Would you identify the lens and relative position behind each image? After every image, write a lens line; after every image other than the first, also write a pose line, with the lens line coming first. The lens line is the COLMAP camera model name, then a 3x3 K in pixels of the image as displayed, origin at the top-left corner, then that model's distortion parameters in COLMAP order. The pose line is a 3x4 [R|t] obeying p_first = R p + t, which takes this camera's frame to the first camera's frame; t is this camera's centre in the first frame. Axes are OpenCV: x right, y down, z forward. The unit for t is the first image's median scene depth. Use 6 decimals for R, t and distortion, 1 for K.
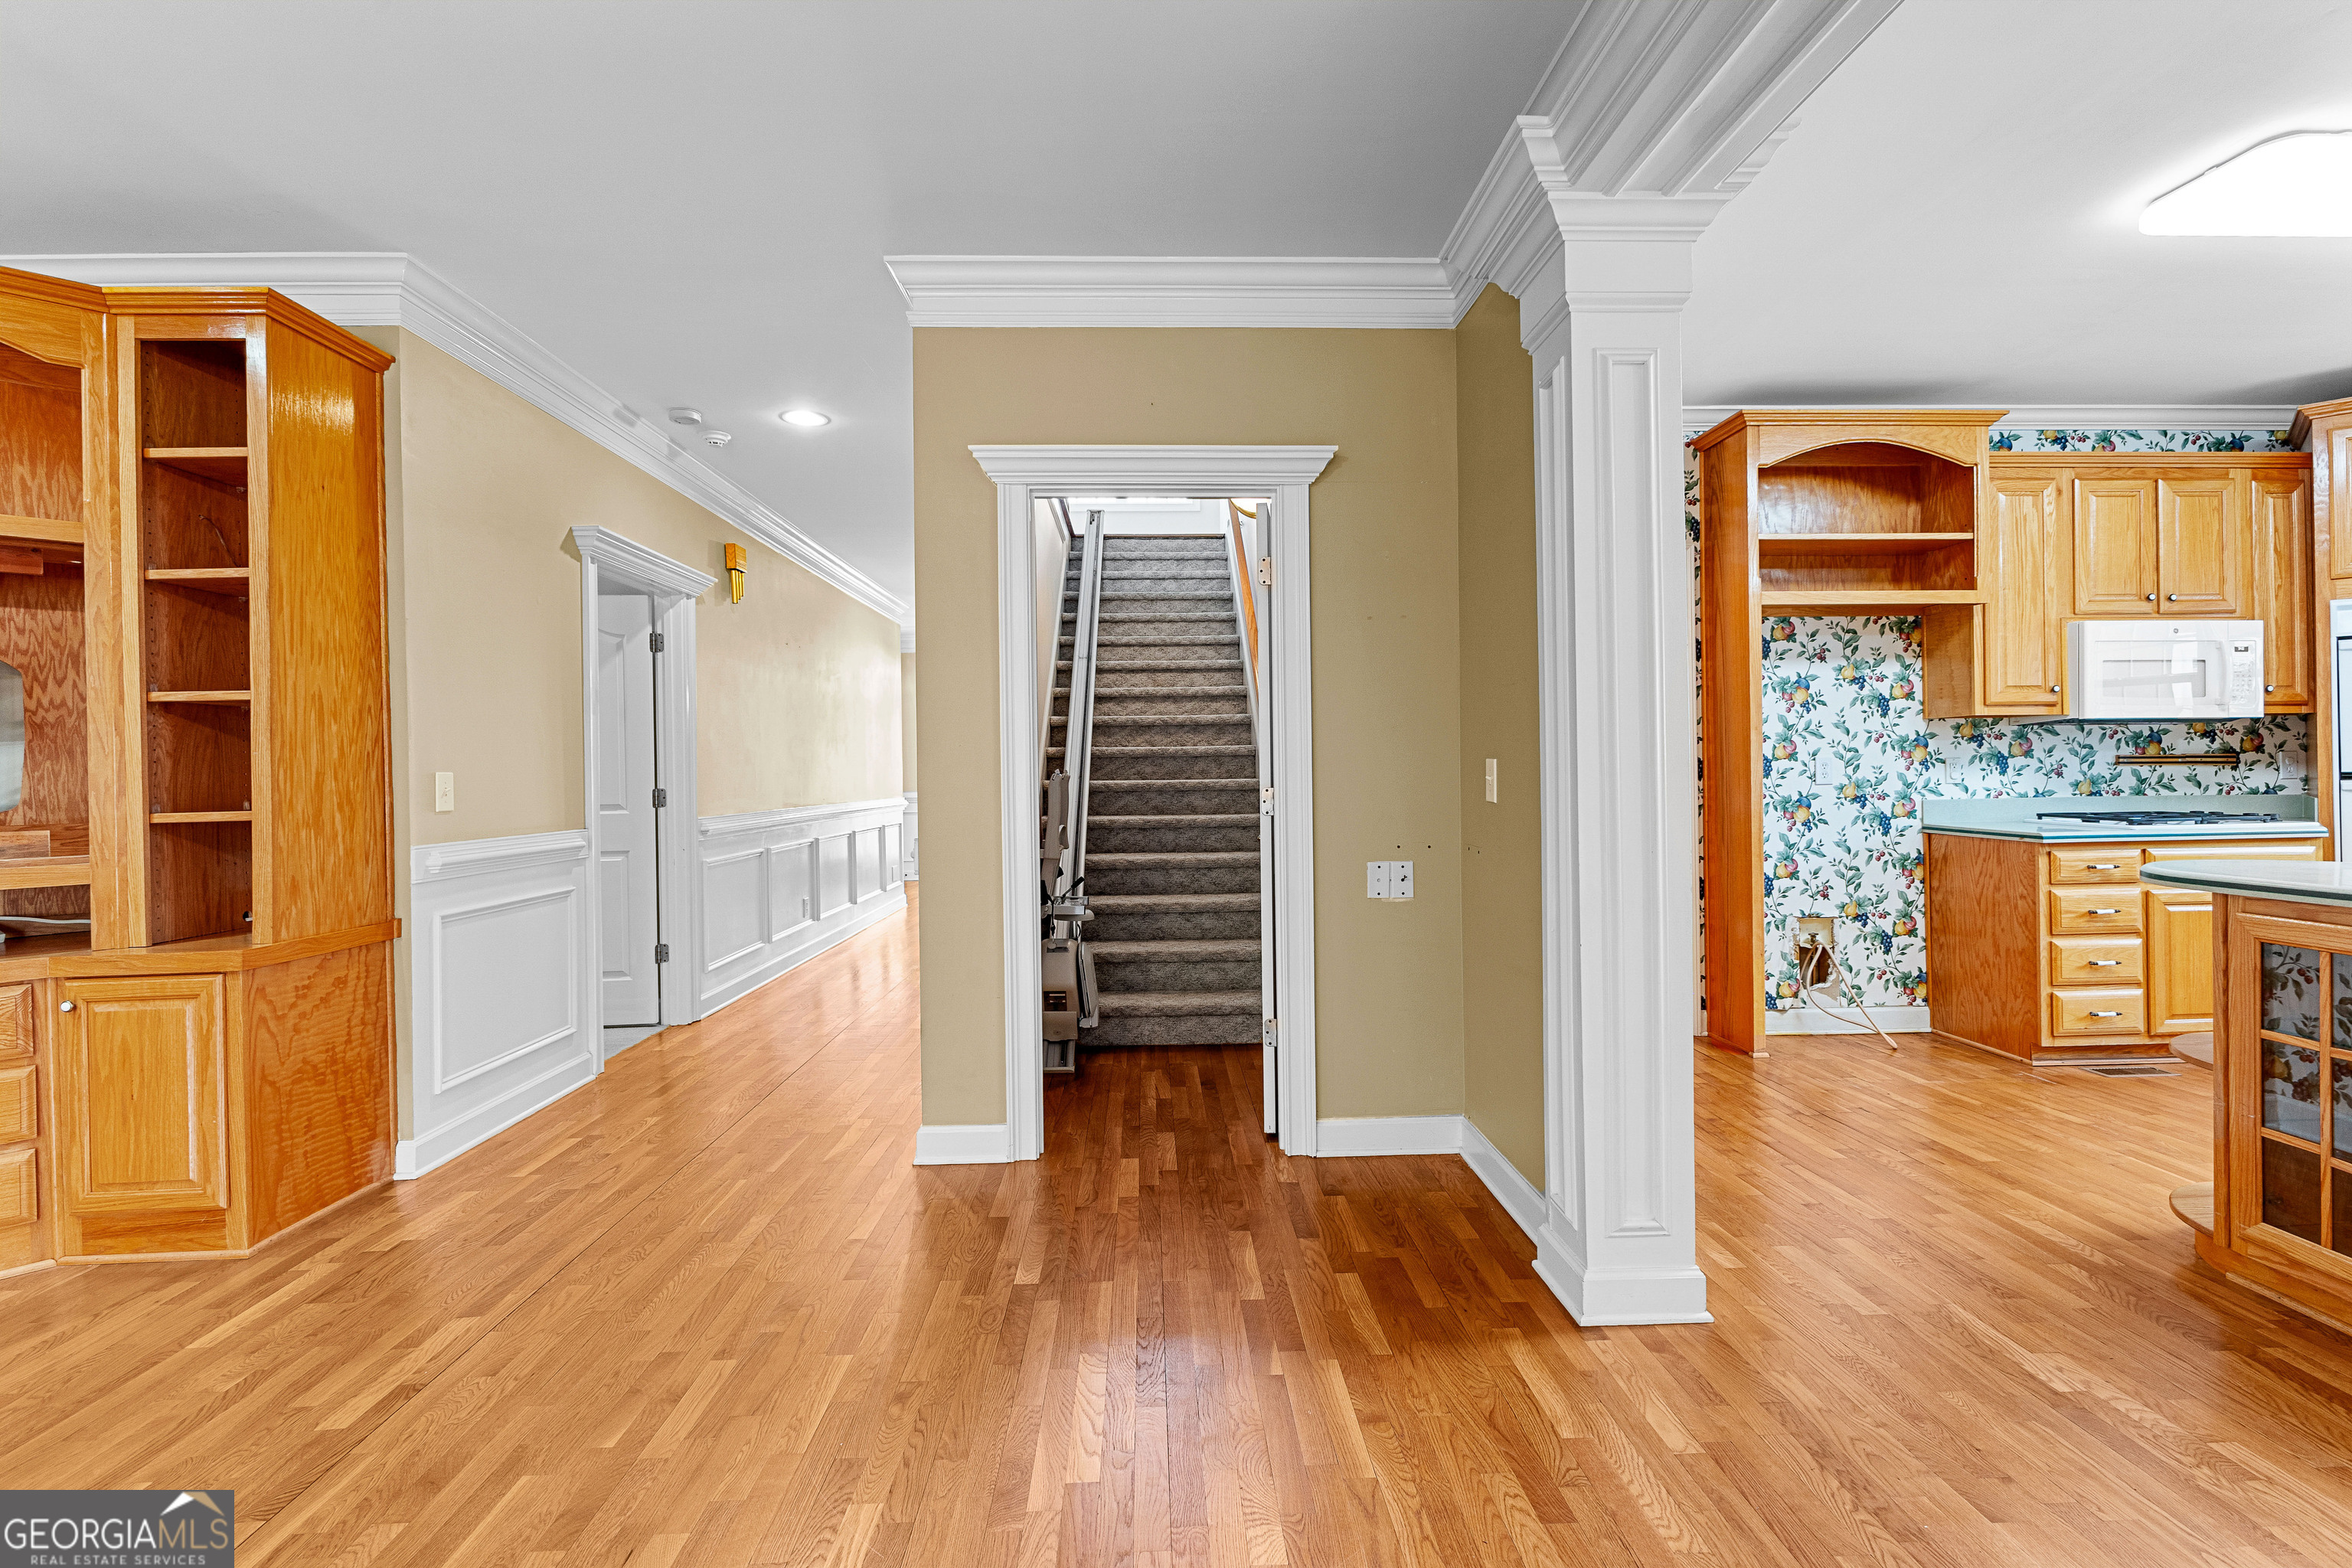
lens RADIAL K [[1080.7, 0, 1166.1], [0, 1080.7, 769.2], [0, 0, 1]] dist [0.003358, -0.002598]
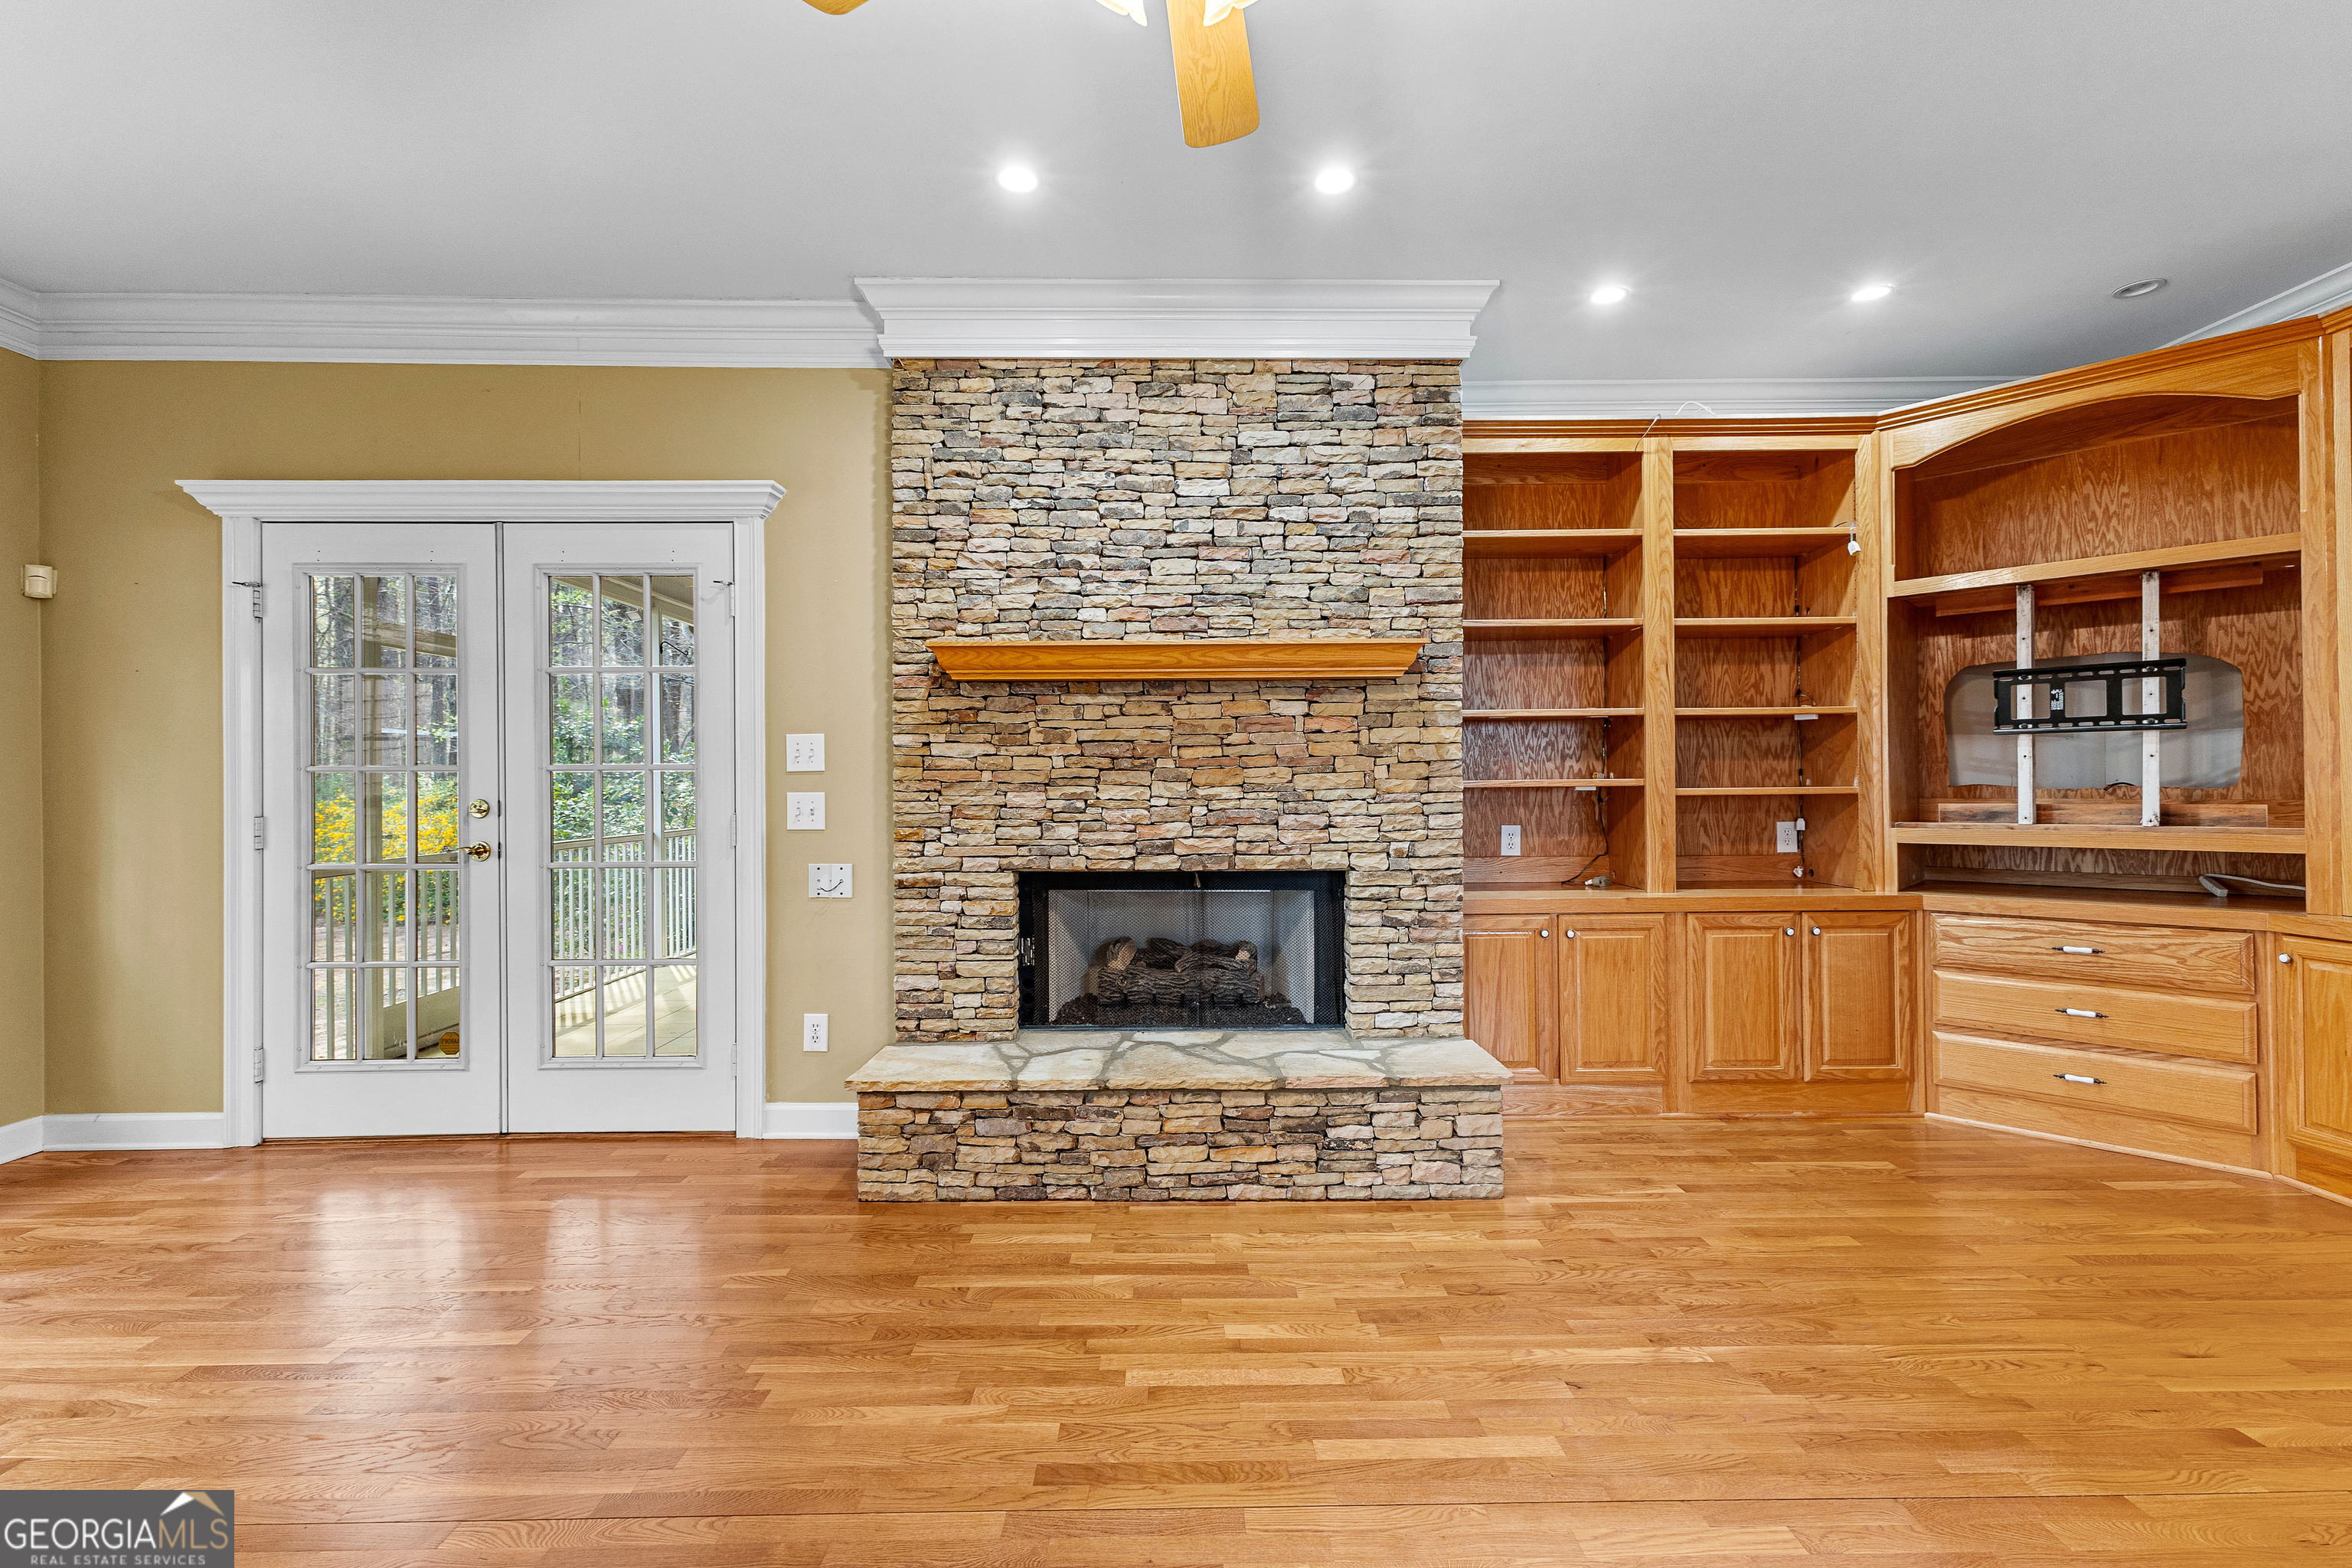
lens RADIAL K [[1029.6, 0, 1204.7], [0, 1029.6, 780.5], [0, 0, 1]] dist [0.010446, -0.003939]
pose [[-0.015433, 0.013684, -0.999787, 0.056741], [0.011186, 0.999846, 0.013512, 0.002040], [0.999818, -0.010975, -0.015583, -0.072833]]
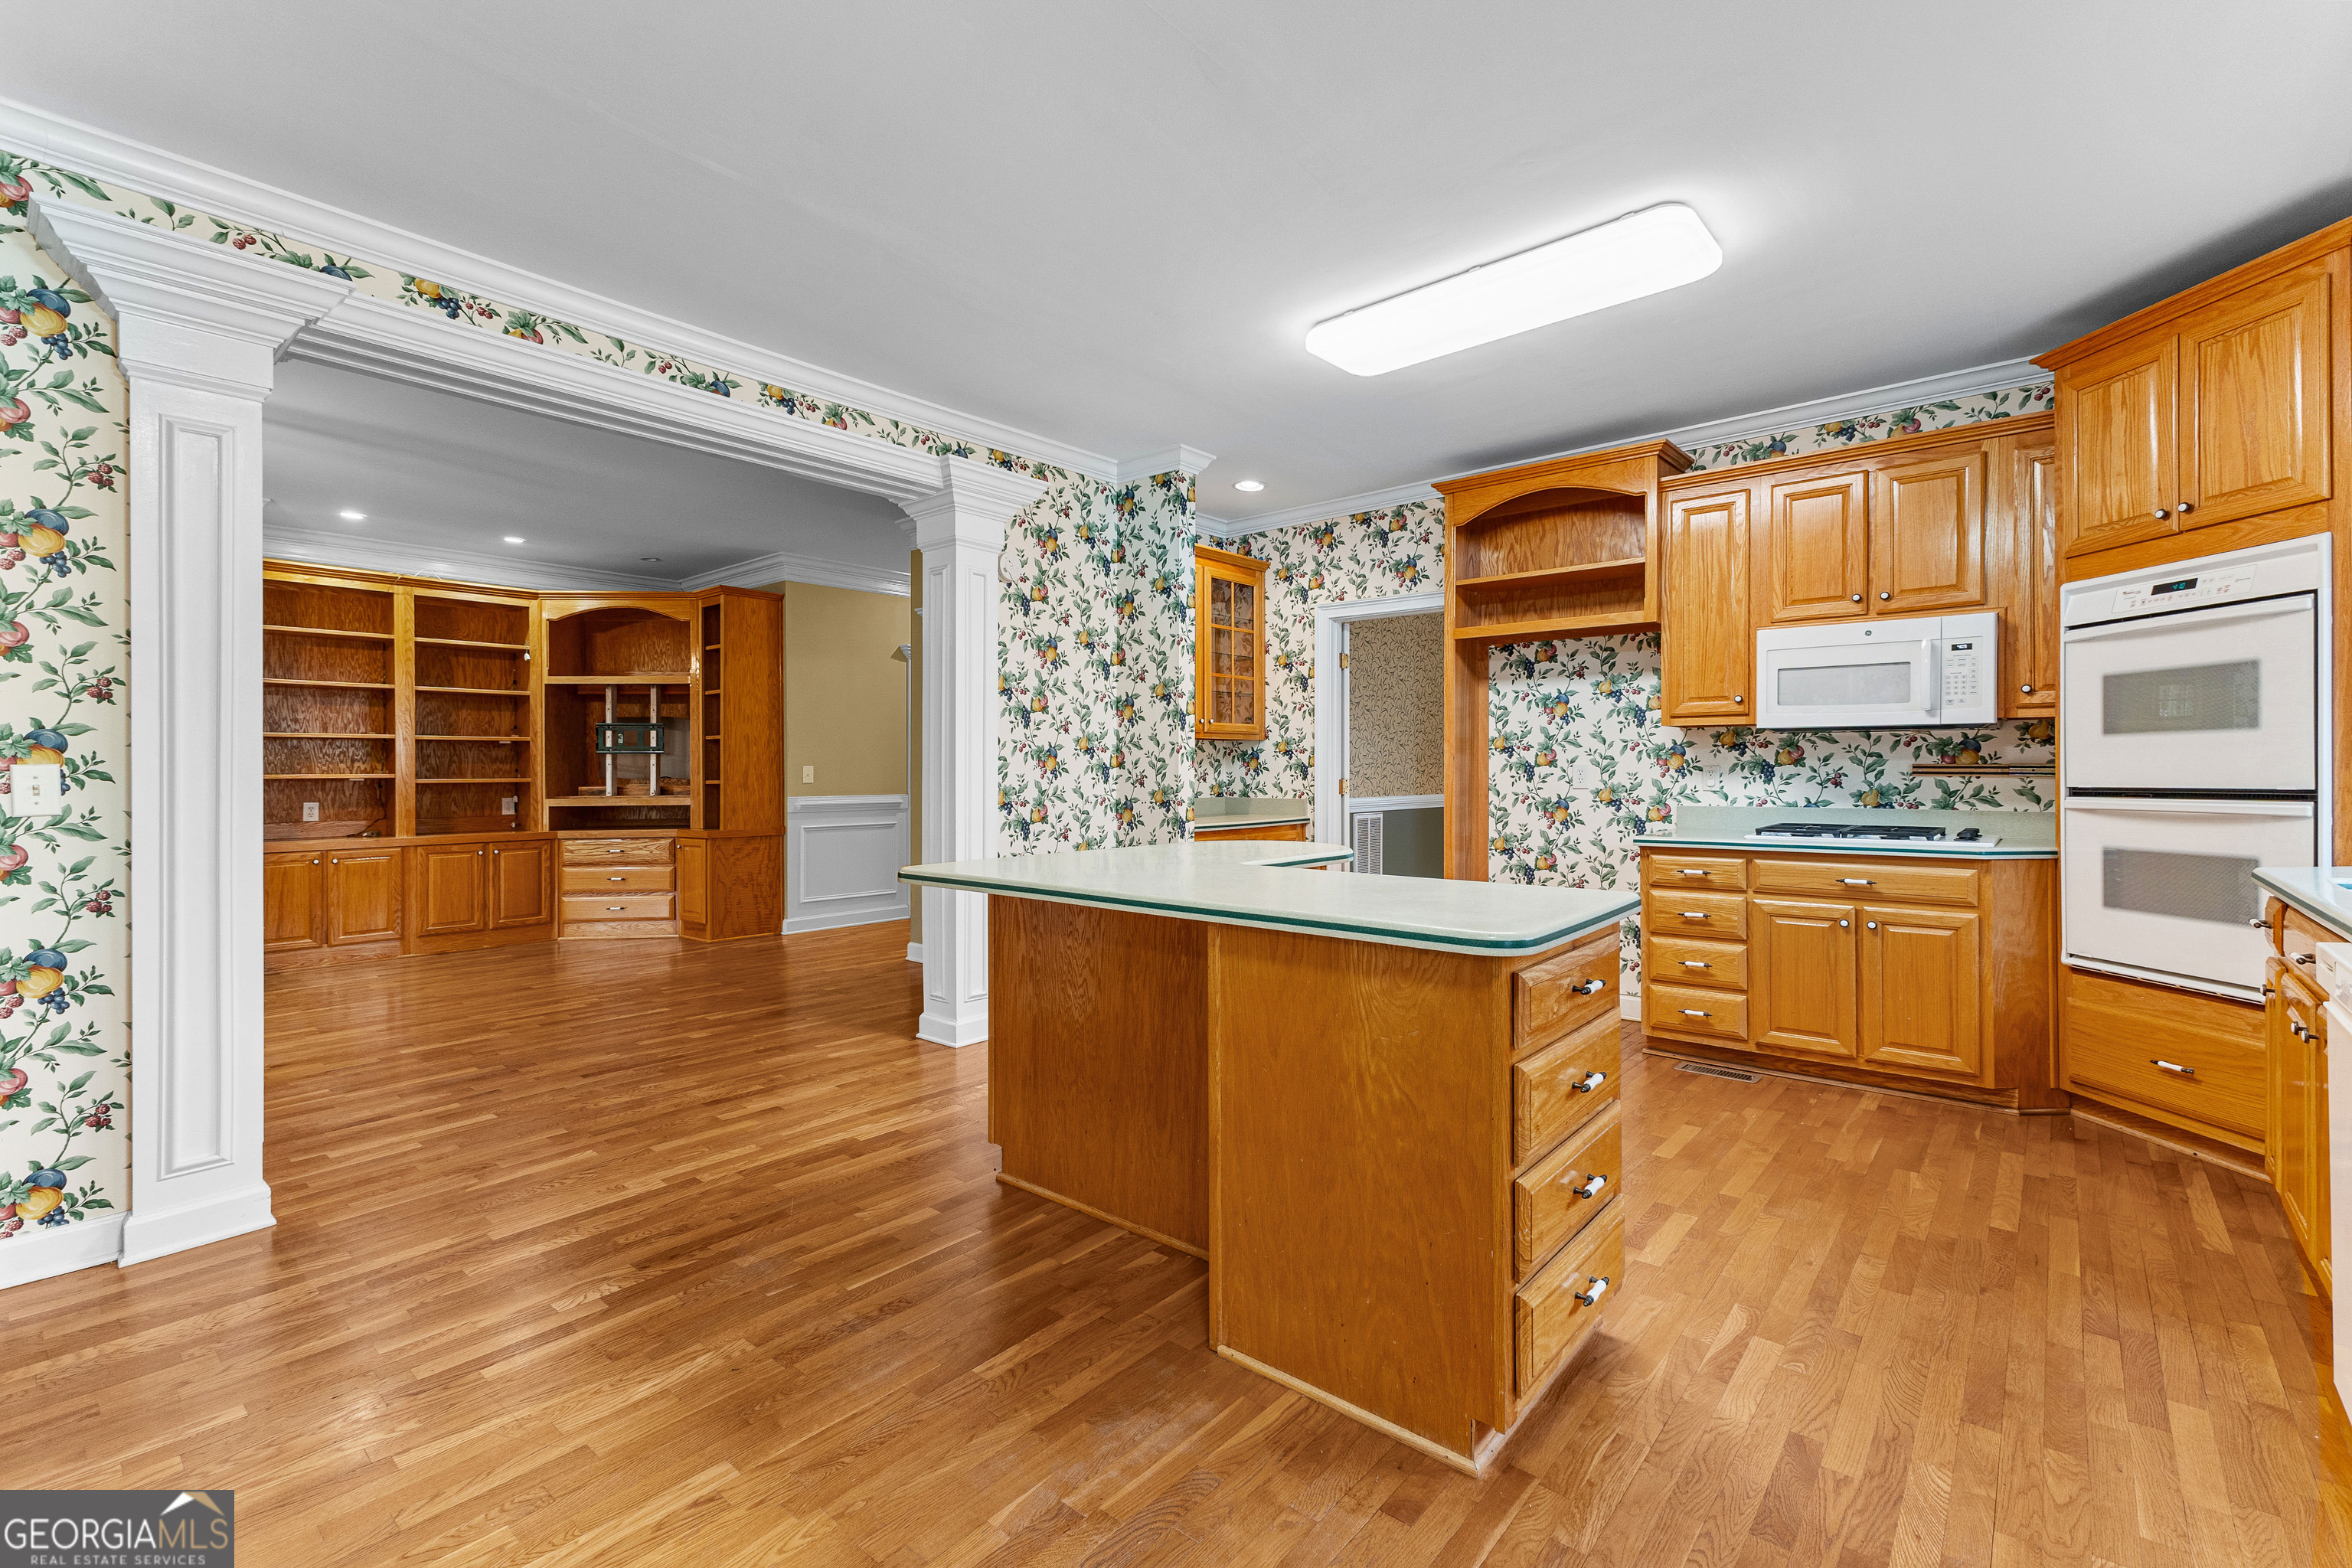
lens RADIAL K [[1029.6, 0, 1196.9], [0, 1029.6, 774.4], [0, 0, 1]] dist [0.010446, -0.003939]
pose [[0.737760, 0.015336, -0.674889, 1.081444], [-0.006952, 0.999861, 0.015122, -0.014381], [0.675028, -0.006464, 0.737764, -0.054187]]
